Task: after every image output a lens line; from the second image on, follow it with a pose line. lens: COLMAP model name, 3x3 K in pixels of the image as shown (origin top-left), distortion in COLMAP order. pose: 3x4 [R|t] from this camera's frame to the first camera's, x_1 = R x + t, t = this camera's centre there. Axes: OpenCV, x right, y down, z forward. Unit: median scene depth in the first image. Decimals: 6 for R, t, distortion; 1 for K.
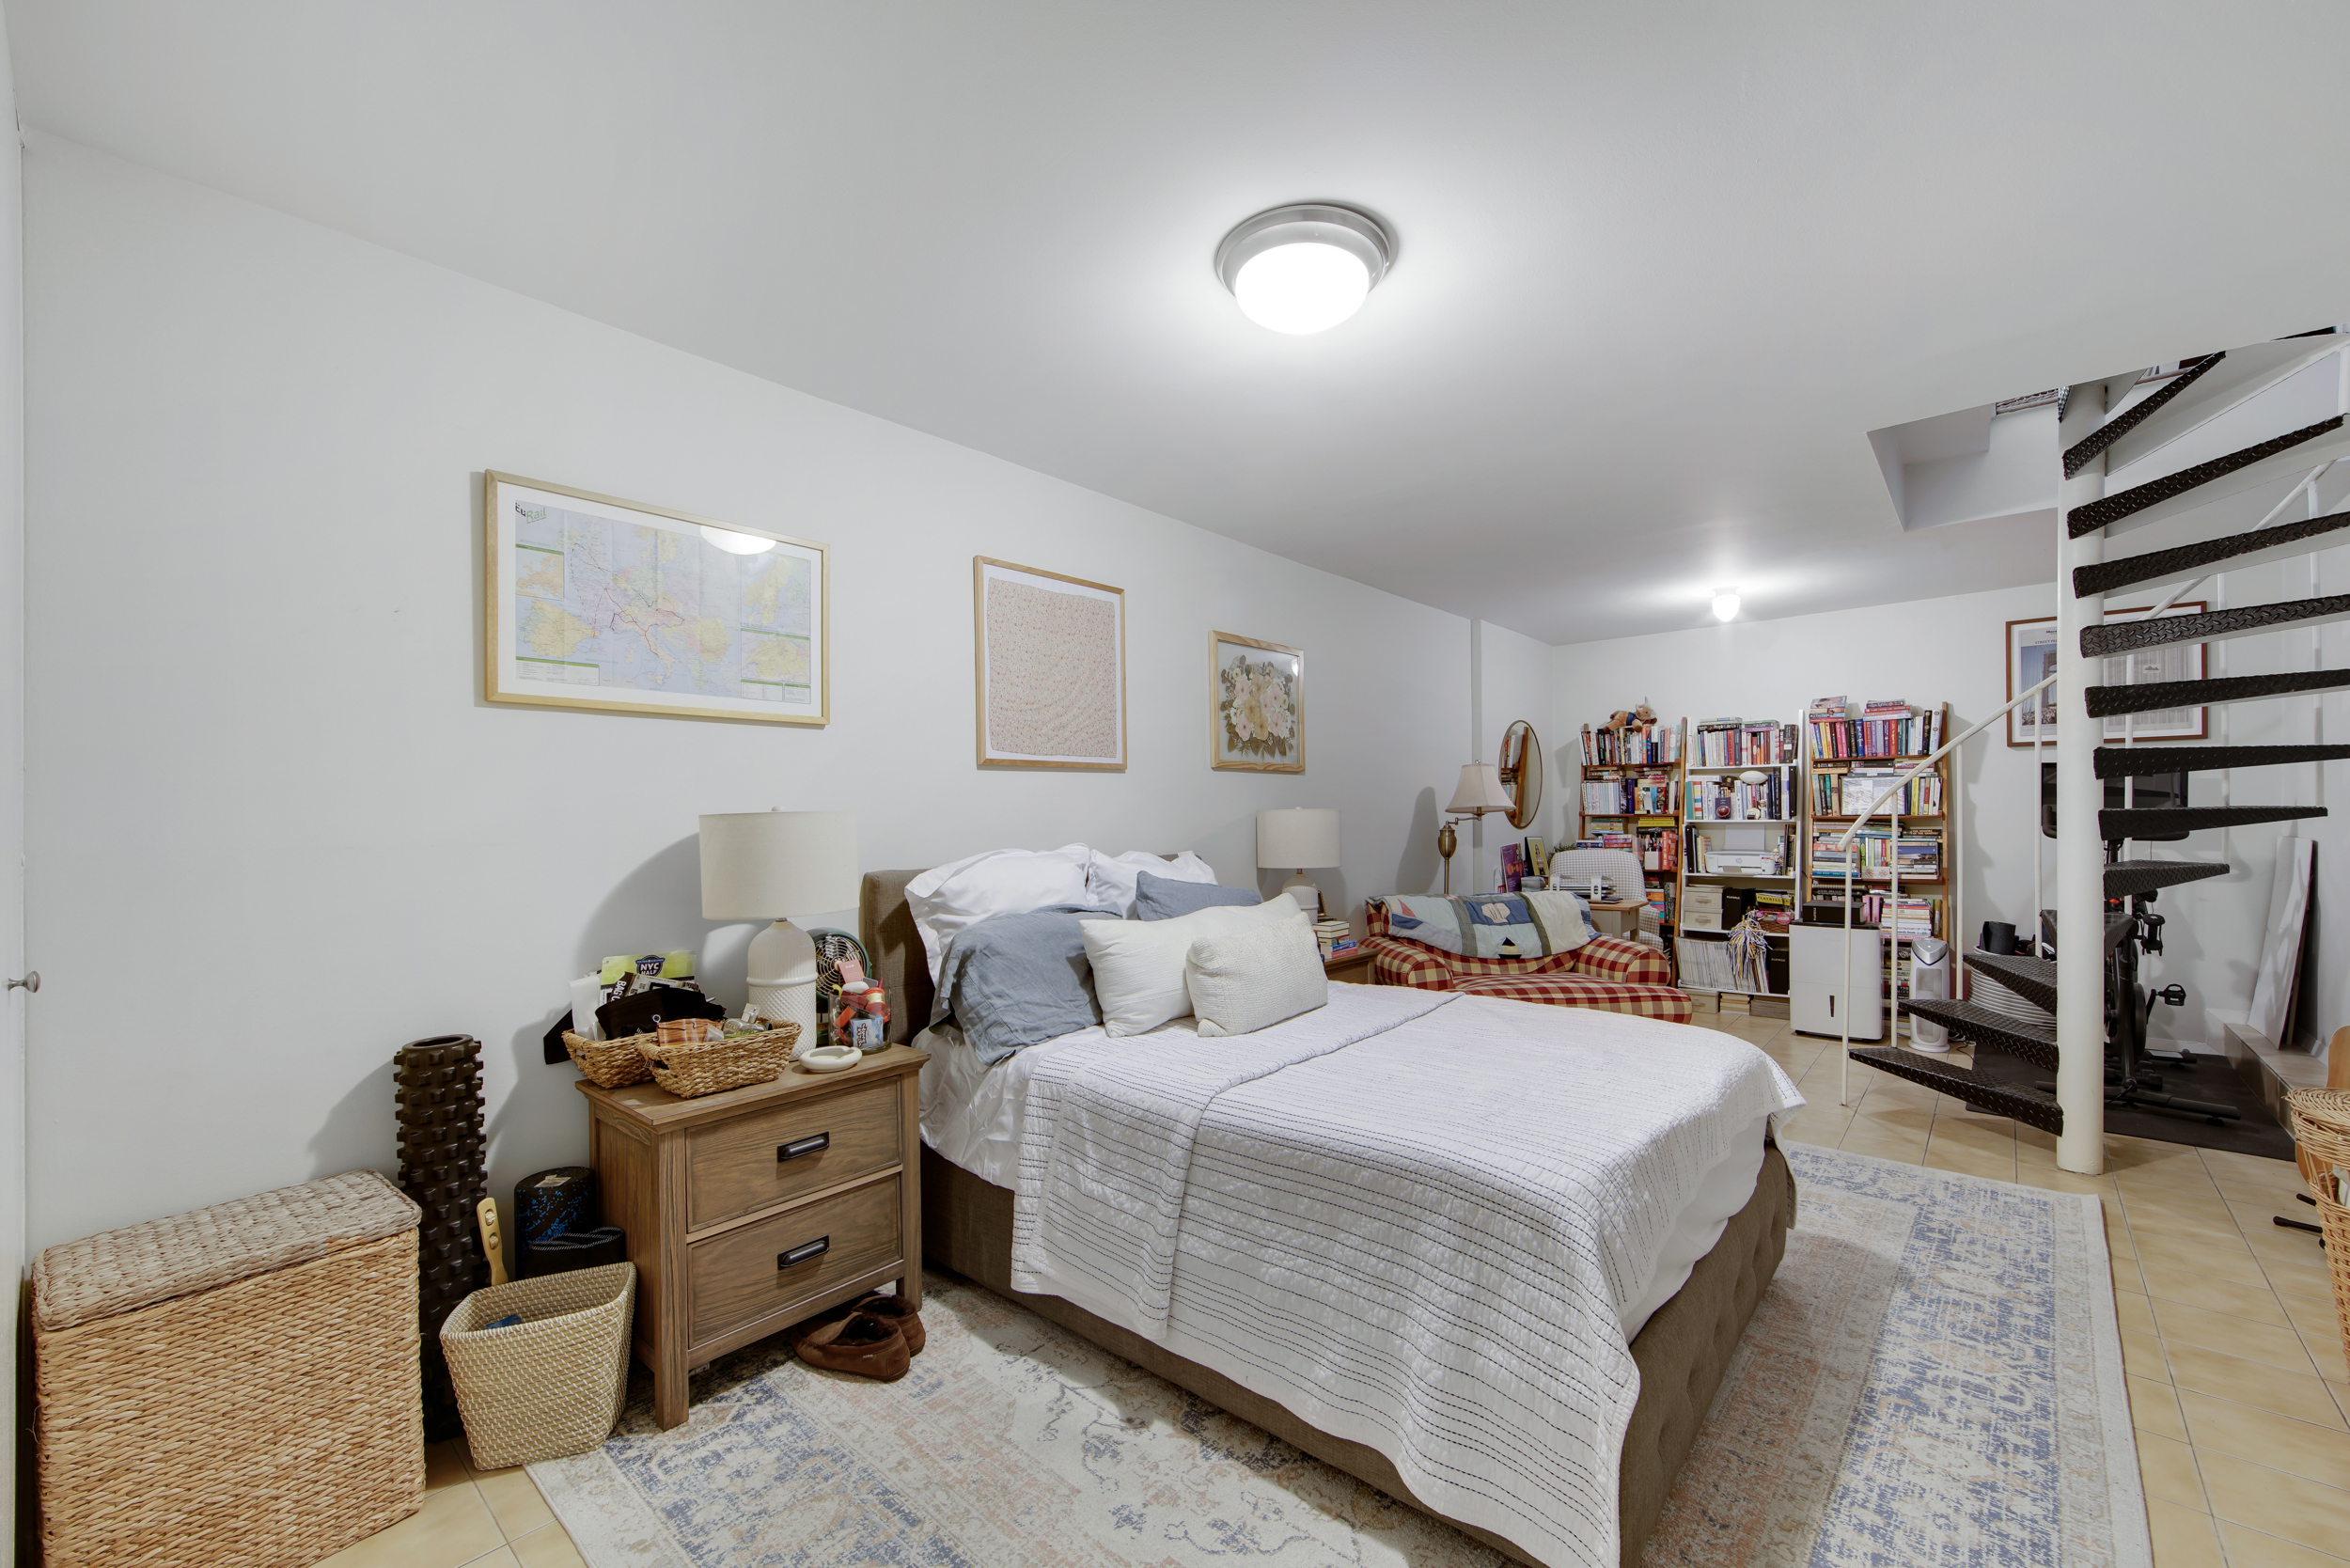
lens RADIAL K [[976.5, 0, 1185.9], [0, 976.5, 823.8], [0, 0, 1]] dist [-0.006638, 0.000169]
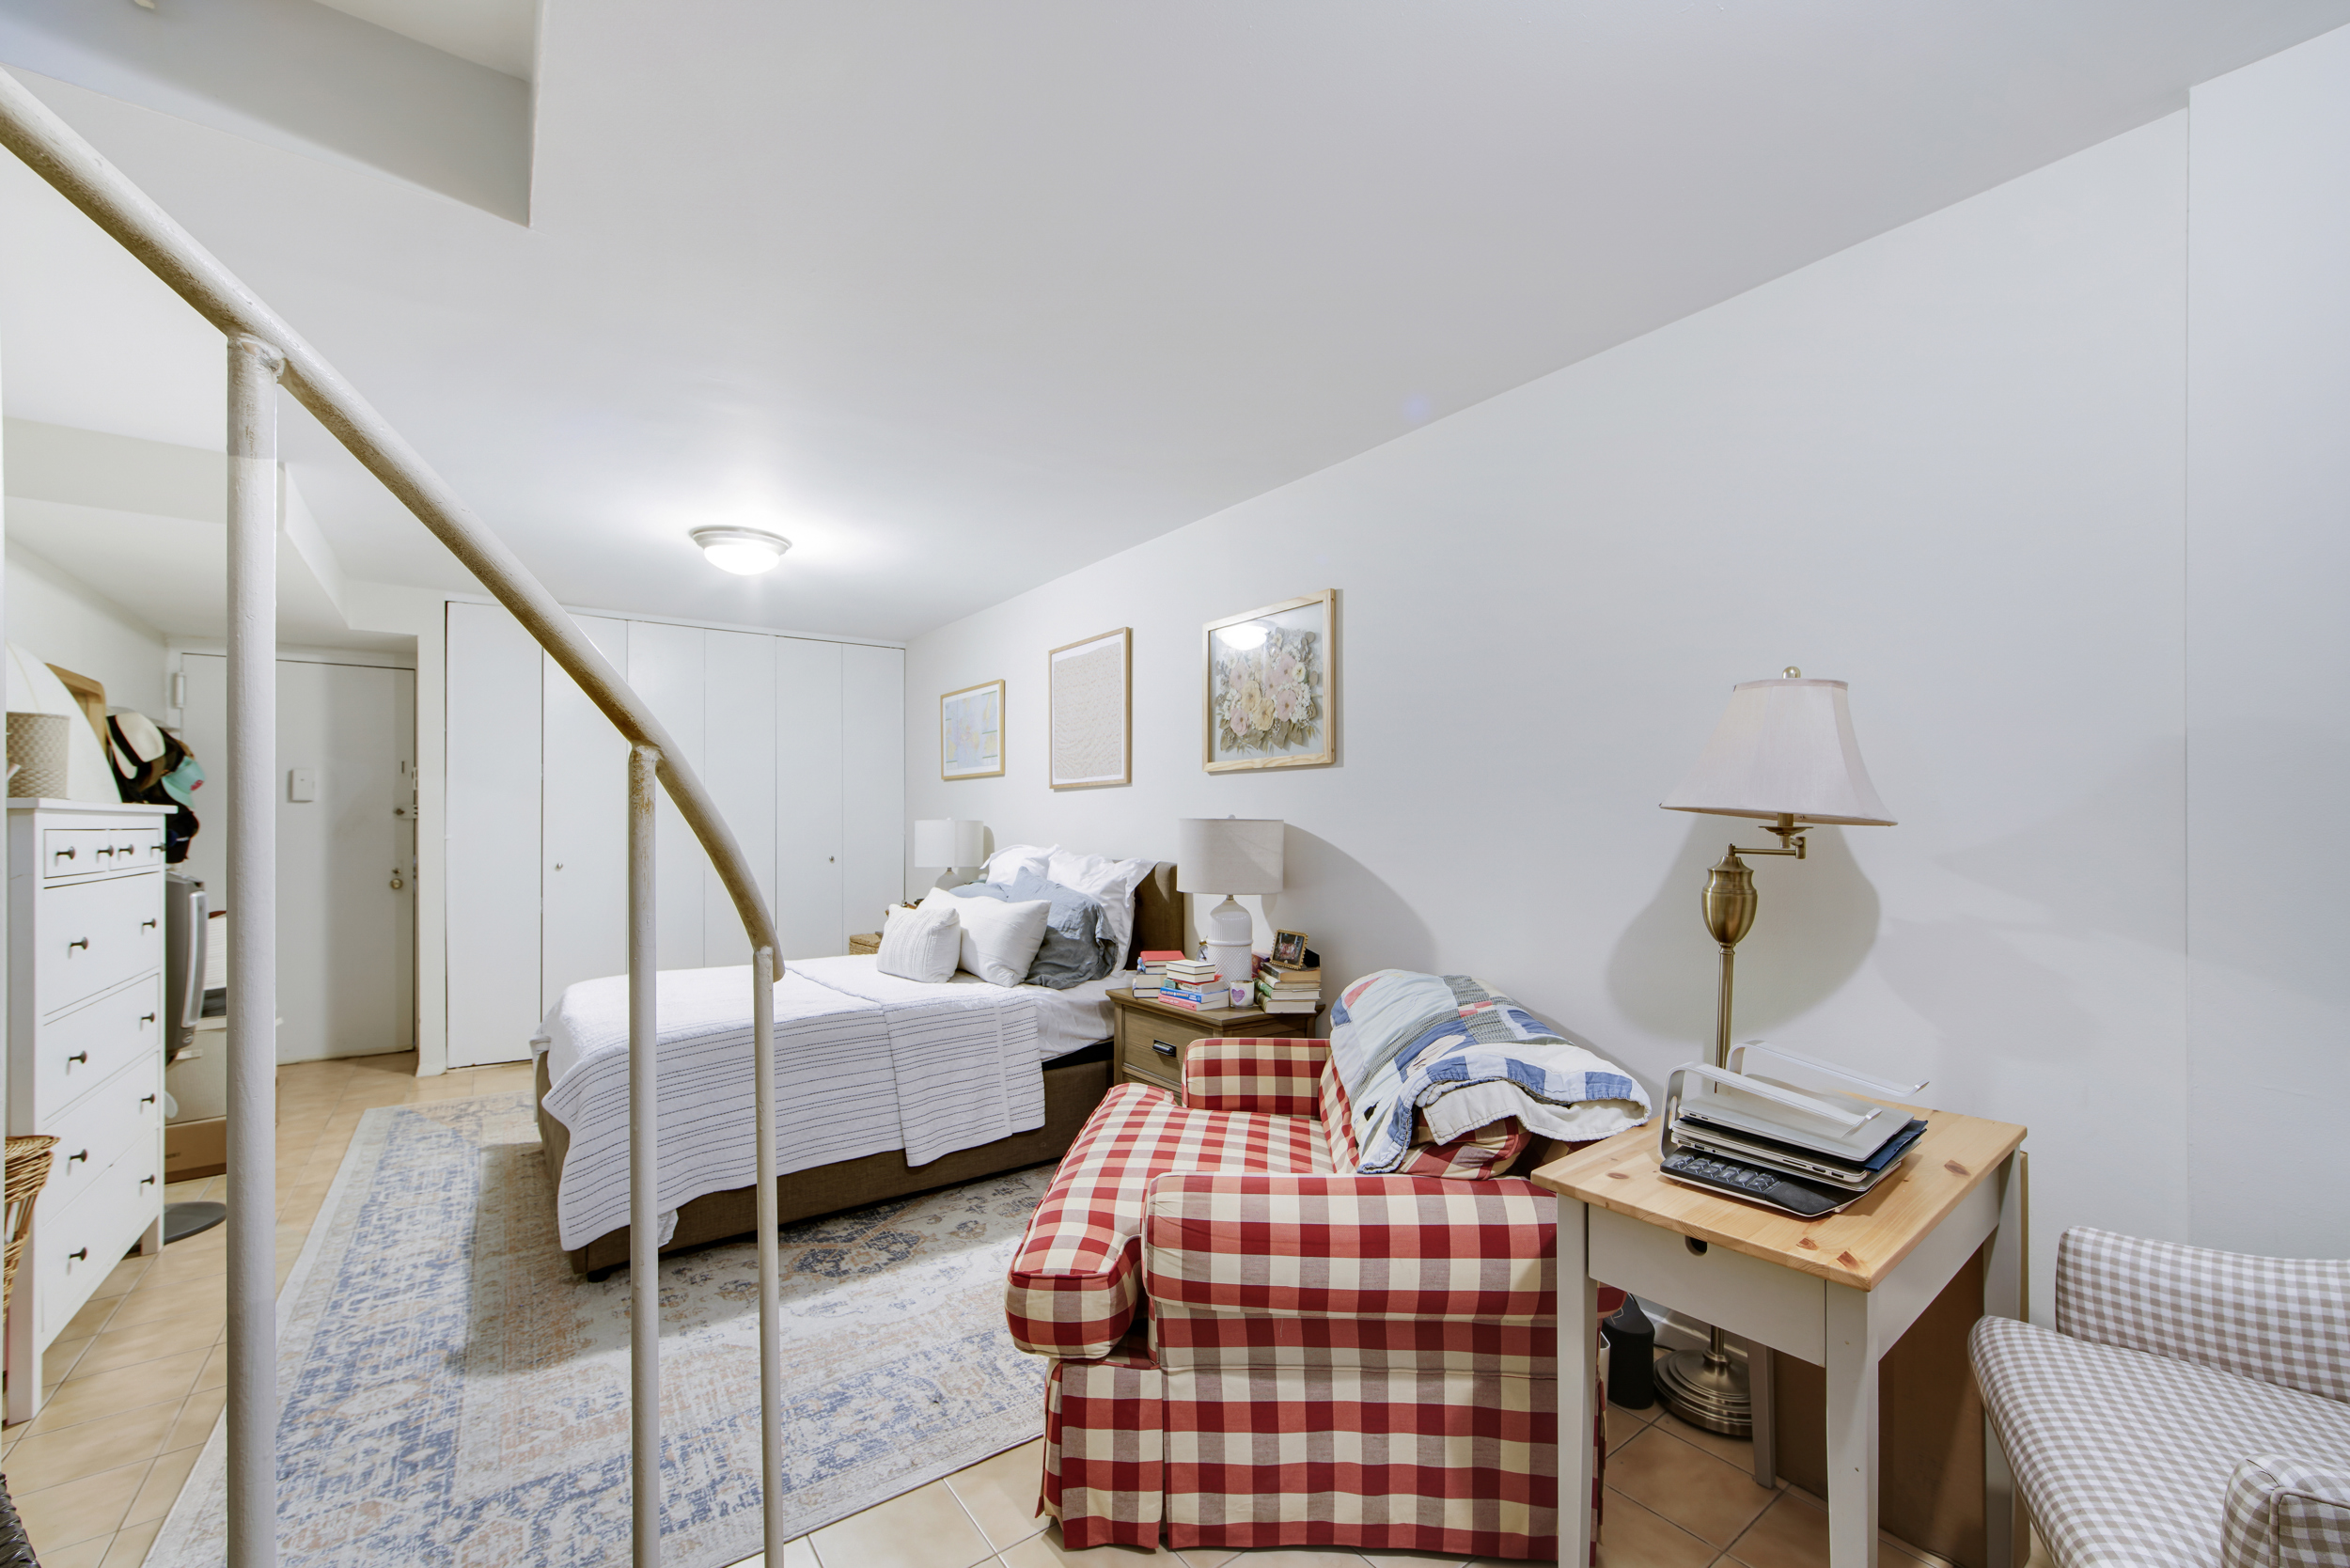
lens RADIAL K [[976.5, 0, 1185.9], [0, 976.5, 823.8], [0, 0, 1]] dist [-0.006638, 0.000169]
pose [[-0.243958, 0.017821, -0.969622, 0.683100], [0.001357, 0.999836, 0.018035, -0.018776], [0.969785, 0.003084, -0.243942, 0.890015]]
